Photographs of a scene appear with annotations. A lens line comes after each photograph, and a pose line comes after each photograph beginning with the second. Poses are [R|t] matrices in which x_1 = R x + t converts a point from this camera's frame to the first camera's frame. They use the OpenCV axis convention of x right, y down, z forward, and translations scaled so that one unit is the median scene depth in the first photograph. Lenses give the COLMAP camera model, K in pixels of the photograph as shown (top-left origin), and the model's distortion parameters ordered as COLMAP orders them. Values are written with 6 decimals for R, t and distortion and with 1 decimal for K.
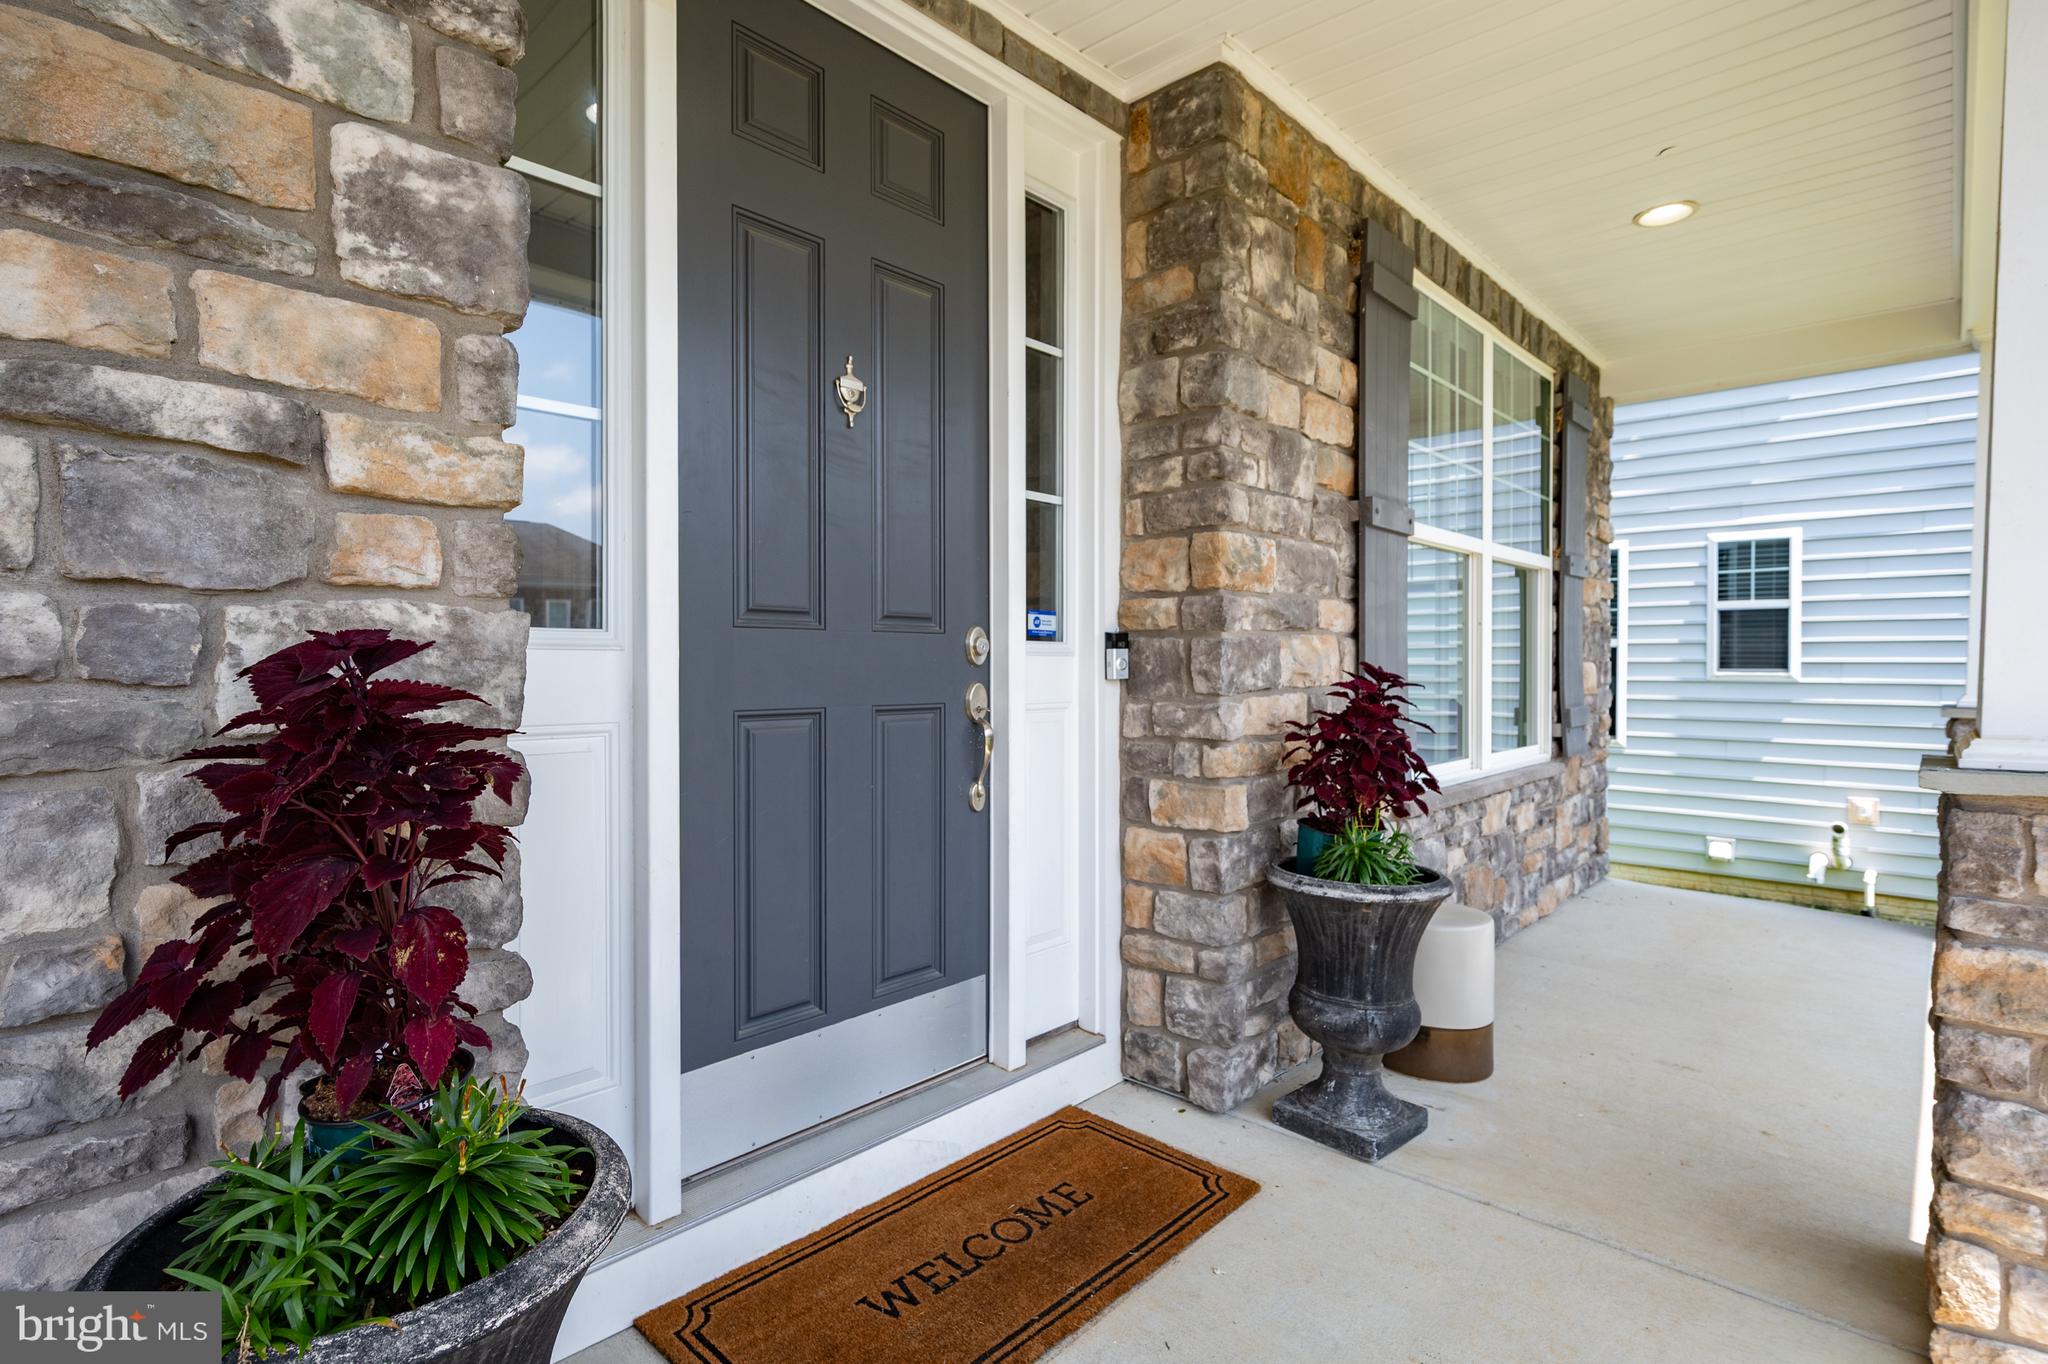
lens RADIAL K [[1003.1, 0, 1010.5], [0, 1003.1, 676.0], [0, 0, 1]] dist [-0.004760, -0.000056]
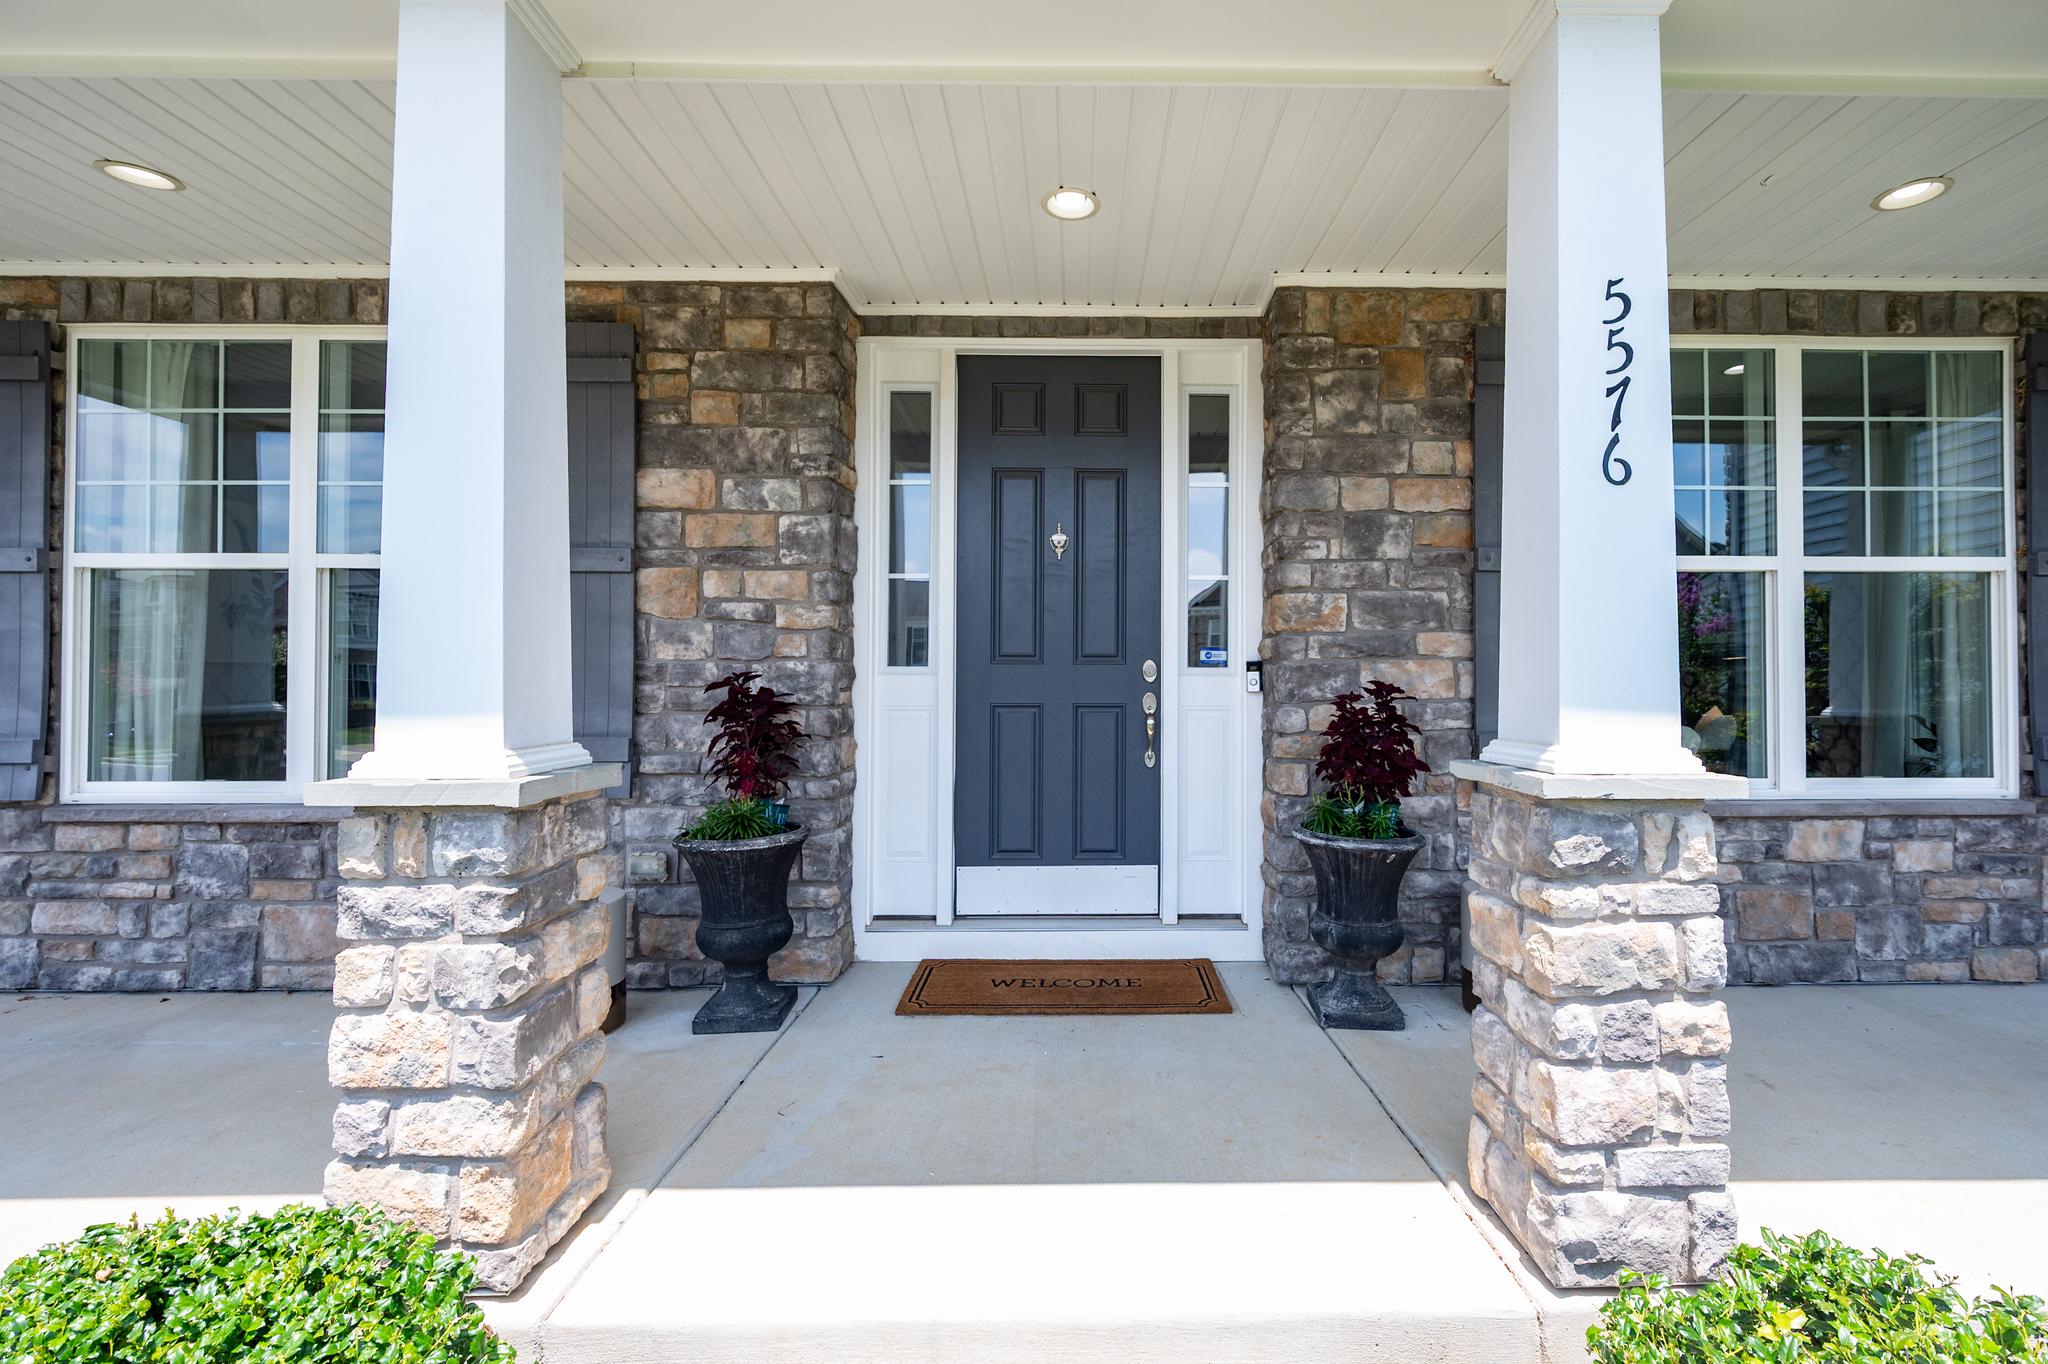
lens RADIAL K [[842.1, 0, 1057.6], [0, 842.1, 662.9], [0, 0, 1]] dist [-0.008017, 0.001529]
pose [[0.697724, -0.013718, -0.716235, 0.850265], [-0.009053, 0.999568, -0.027963, -0.001642], [0.716310, 0.025995, 0.697298, -0.116224]]
